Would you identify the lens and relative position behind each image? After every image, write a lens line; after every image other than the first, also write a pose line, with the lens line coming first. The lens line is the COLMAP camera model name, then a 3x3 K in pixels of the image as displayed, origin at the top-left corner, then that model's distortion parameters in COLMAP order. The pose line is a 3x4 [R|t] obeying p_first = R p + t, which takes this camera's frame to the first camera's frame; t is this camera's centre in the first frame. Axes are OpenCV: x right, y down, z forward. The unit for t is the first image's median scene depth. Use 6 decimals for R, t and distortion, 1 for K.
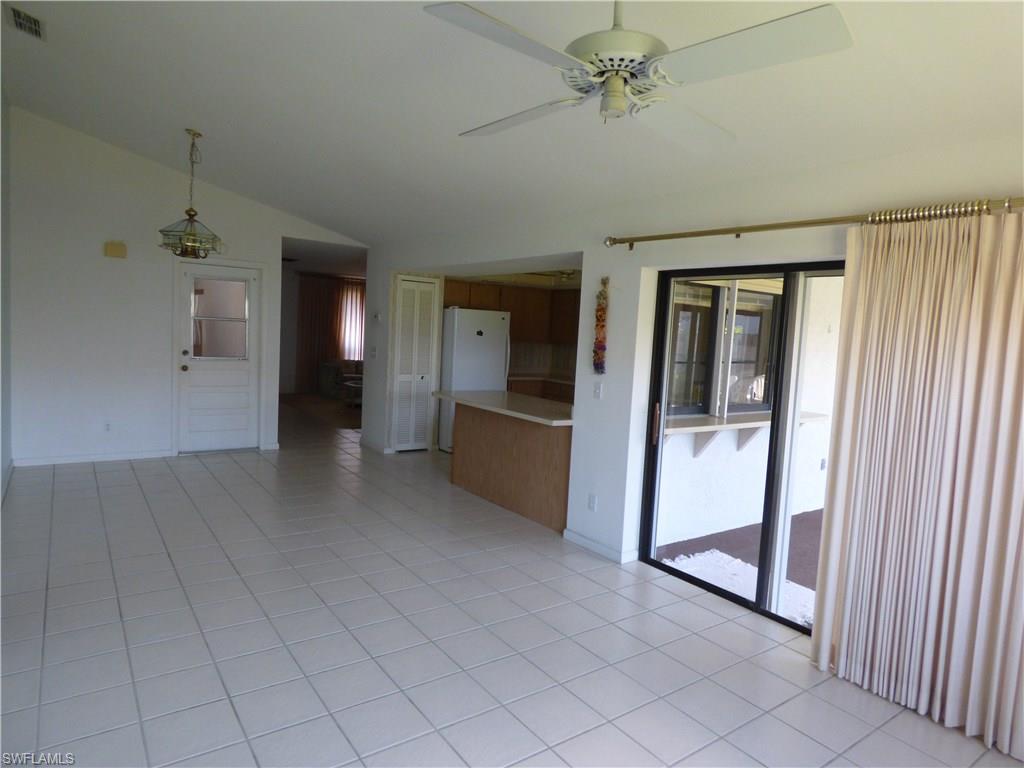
lens RADIAL K [[620.2, 0, 514.6], [0, 620.2, 375.7], [0, 0, 1]] dist [-0.029633, -0.000055]
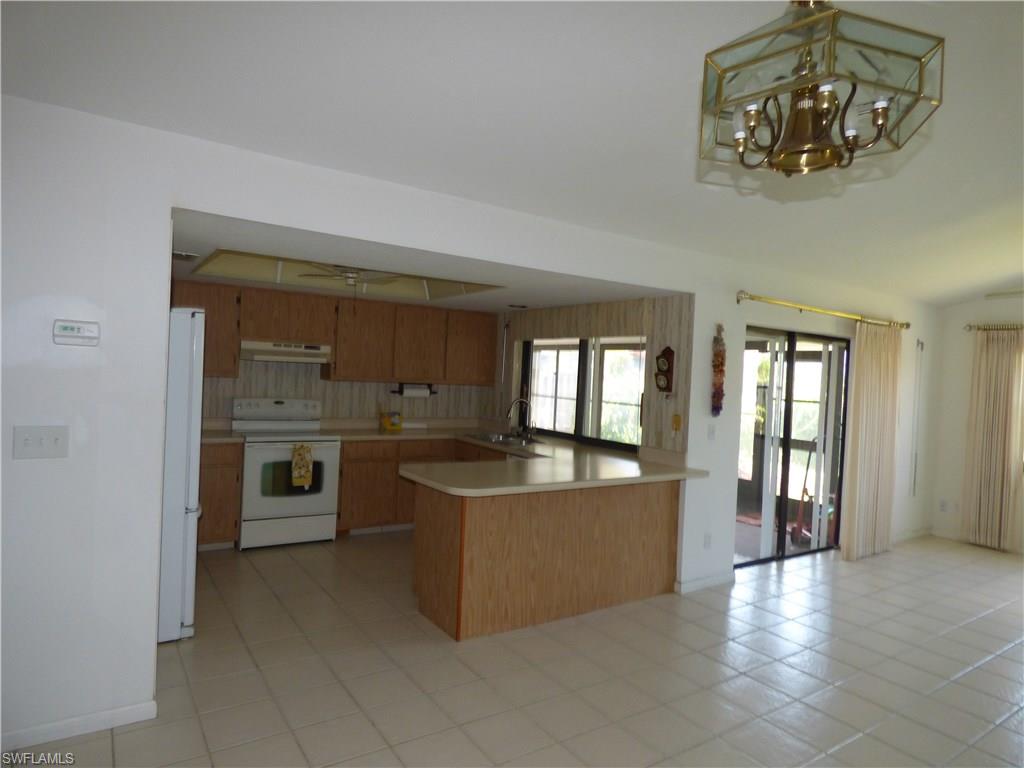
lens RADIAL K [[620.2, 0, 514.6], [0, 620.2, 375.7], [0, 0, 1]] dist [-0.029633, -0.000055]
pose [[0.050039, -0.053041, 0.997338, -0.540991], [0.030692, 0.998199, 0.051547, -0.080170], [-0.998276, 0.028030, 0.051576, 0.759002]]
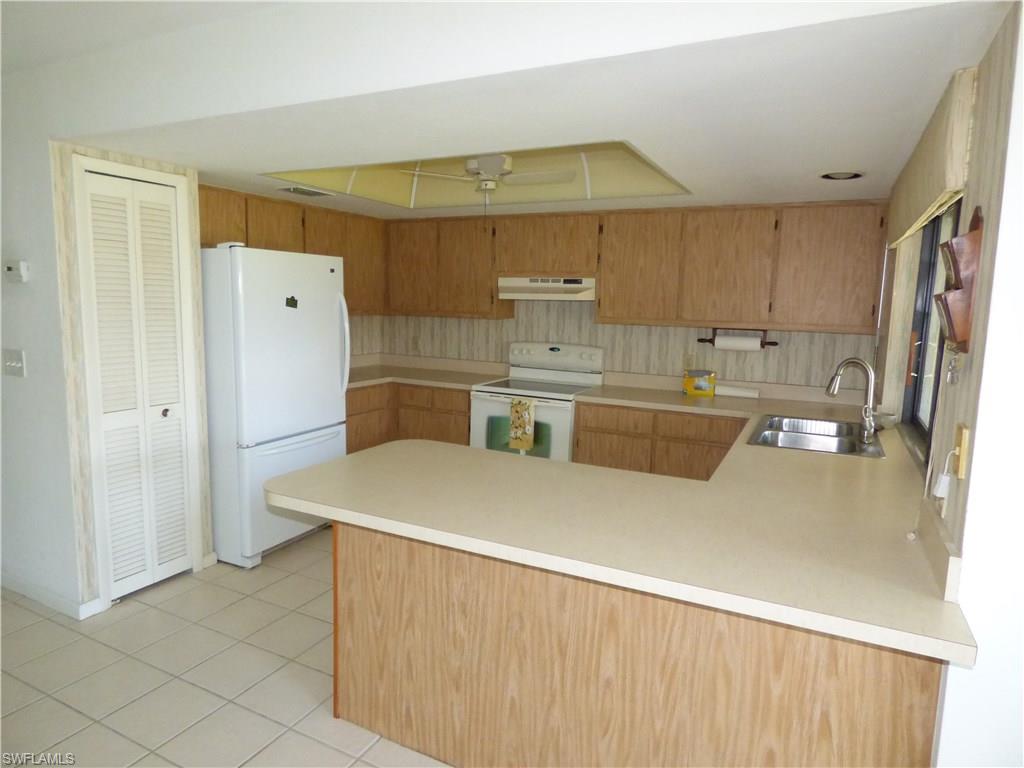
lens RADIAL K [[620.2, 0, 514.6], [0, 620.2, 375.7], [0, 0, 1]] dist [-0.029633, -0.000055]
pose [[0.891885, -0.083041, 0.444573, -0.120973], [0.054846, 0.995603, 0.075937, -0.040573], [-0.448925, -0.043344, 0.892518, 0.525983]]
